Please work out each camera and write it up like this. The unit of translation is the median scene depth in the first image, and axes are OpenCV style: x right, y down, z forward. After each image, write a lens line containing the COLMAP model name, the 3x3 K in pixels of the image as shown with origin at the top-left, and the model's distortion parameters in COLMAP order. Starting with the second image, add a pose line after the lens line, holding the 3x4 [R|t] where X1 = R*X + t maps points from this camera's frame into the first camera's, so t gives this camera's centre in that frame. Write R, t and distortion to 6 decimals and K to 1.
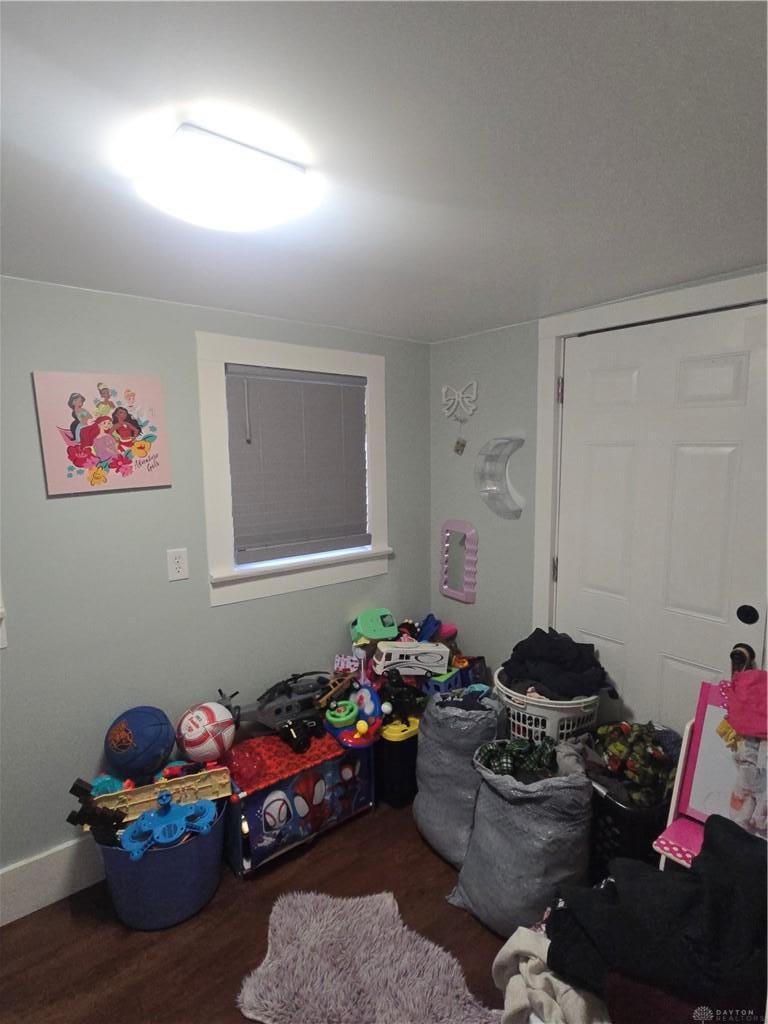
lens RADIAL K [[573.6, 0, 377.3], [0, 573.6, 513.1], [0, 0, 1]] dist [0.000839, 0.002699]
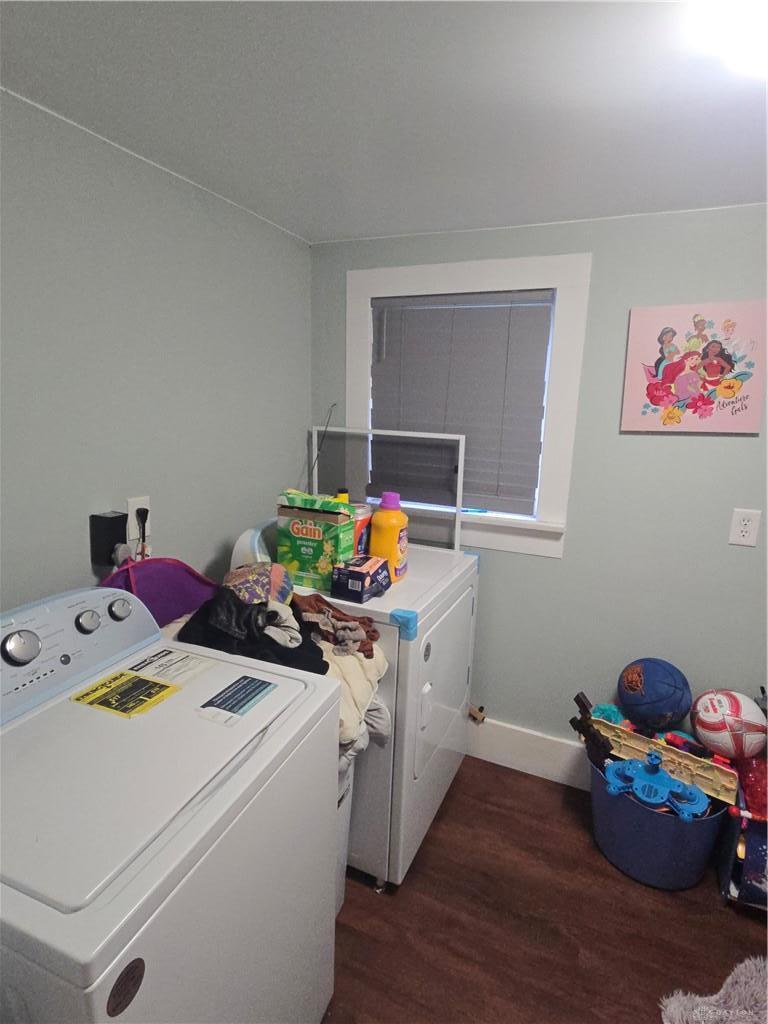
lens RADIAL K [[573.6, 0, 377.3], [0, 573.6, 513.1], [0, 0, 1]] dist [0.000839, 0.002699]
pose [[0.417634, 0.222377, -0.880983, 0.185928], [-0.129377, 0.974263, 0.184592, -0.019401], [0.899357, 0.036887, 0.435655, 0.146593]]
